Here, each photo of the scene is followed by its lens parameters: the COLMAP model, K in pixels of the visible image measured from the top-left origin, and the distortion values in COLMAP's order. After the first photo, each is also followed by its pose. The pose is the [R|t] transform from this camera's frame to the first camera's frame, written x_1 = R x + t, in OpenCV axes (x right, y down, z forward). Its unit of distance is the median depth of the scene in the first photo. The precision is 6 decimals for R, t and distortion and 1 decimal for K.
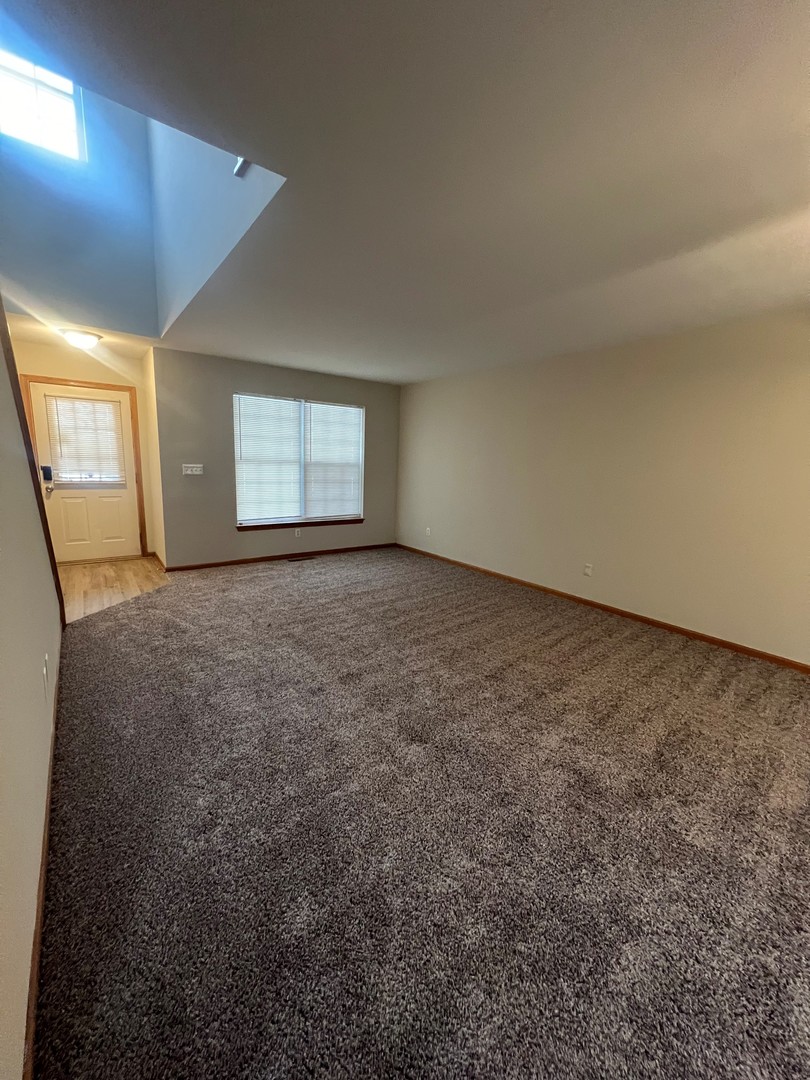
lens RADIAL K [[430.5, 0, 403.0], [0, 430.5, 540.1], [0, 0, 1]] dist [-0.000244, -0.000122]
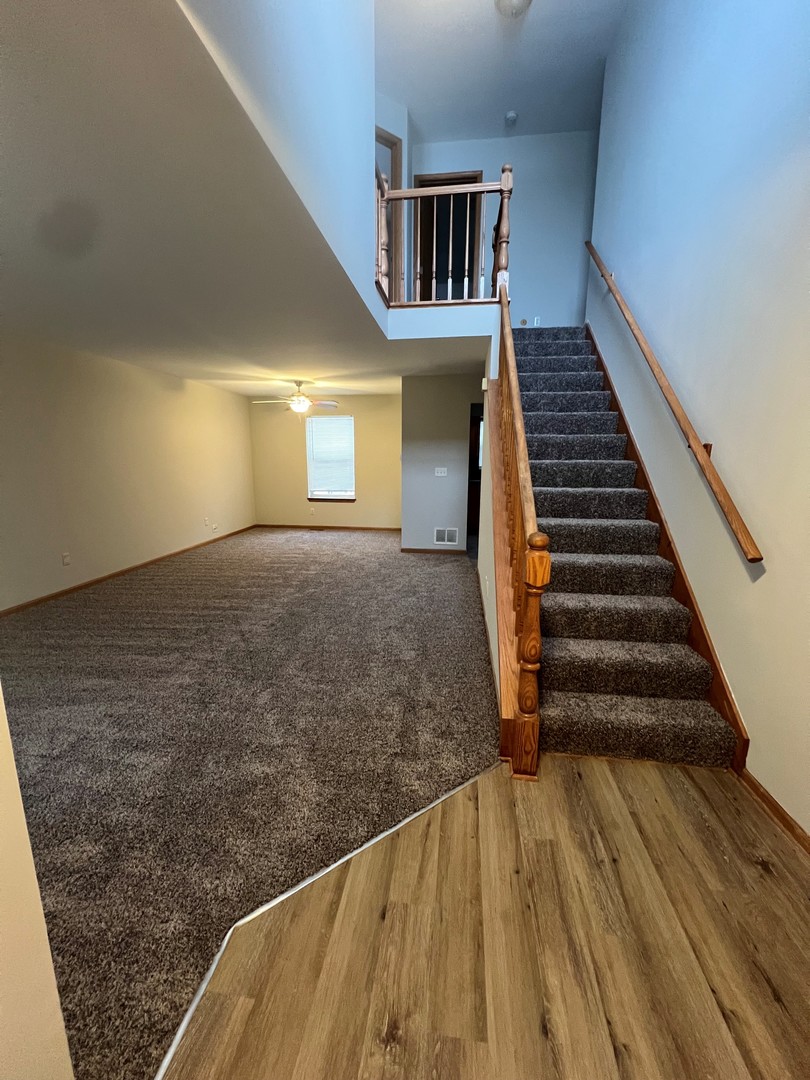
lens RADIAL K [[430.5, 0, 406.3], [0, 430.5, 537.7], [0, 0, 1]] dist [-0.000244, -0.000122]
pose [[-0.724949, -0.172763, 0.666785, -0.672104], [0.093901, 0.934209, 0.344144, -0.206400], [-0.682372, 0.312099, -0.661031, 0.899703]]
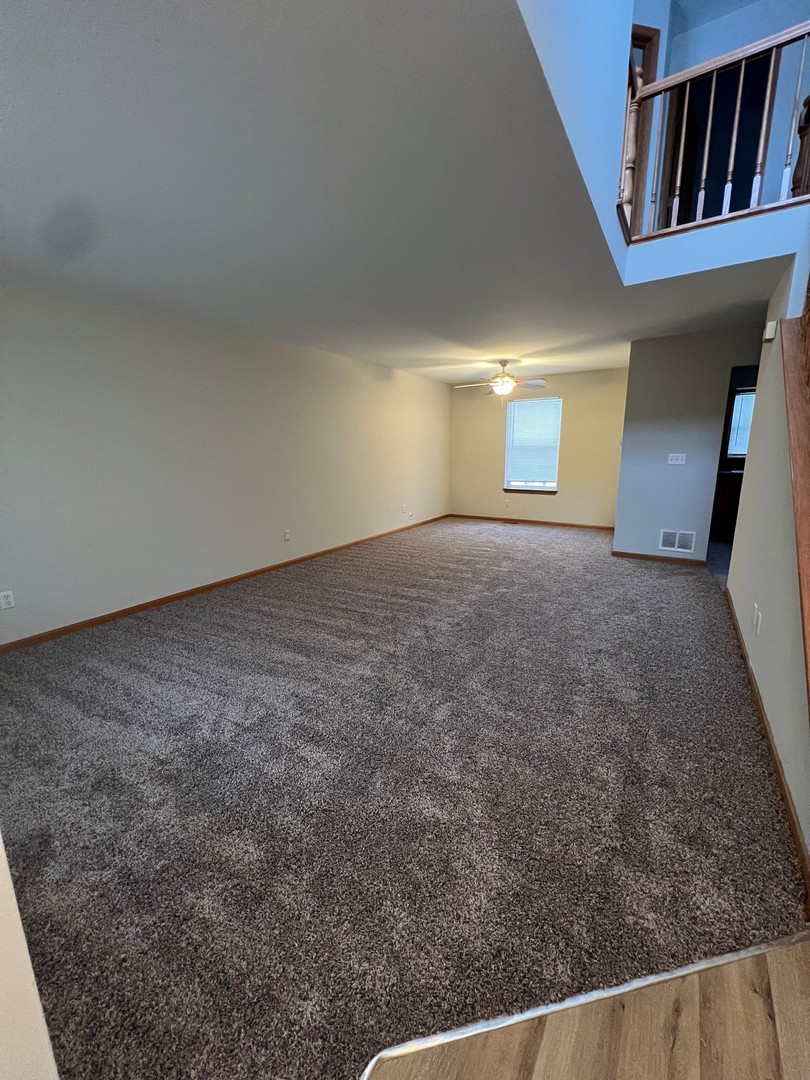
lens RADIAL K [[430.5, 0, 406.8], [0, 430.5, 537.3], [0, 0, 1]] dist [-0.000244, -0.000122]
pose [[-0.364679, -0.224629, 0.903632, -0.589836], [0.166401, 0.939120, 0.300606, -0.177459], [-0.916144, 0.259990, -0.305099, 0.859548]]
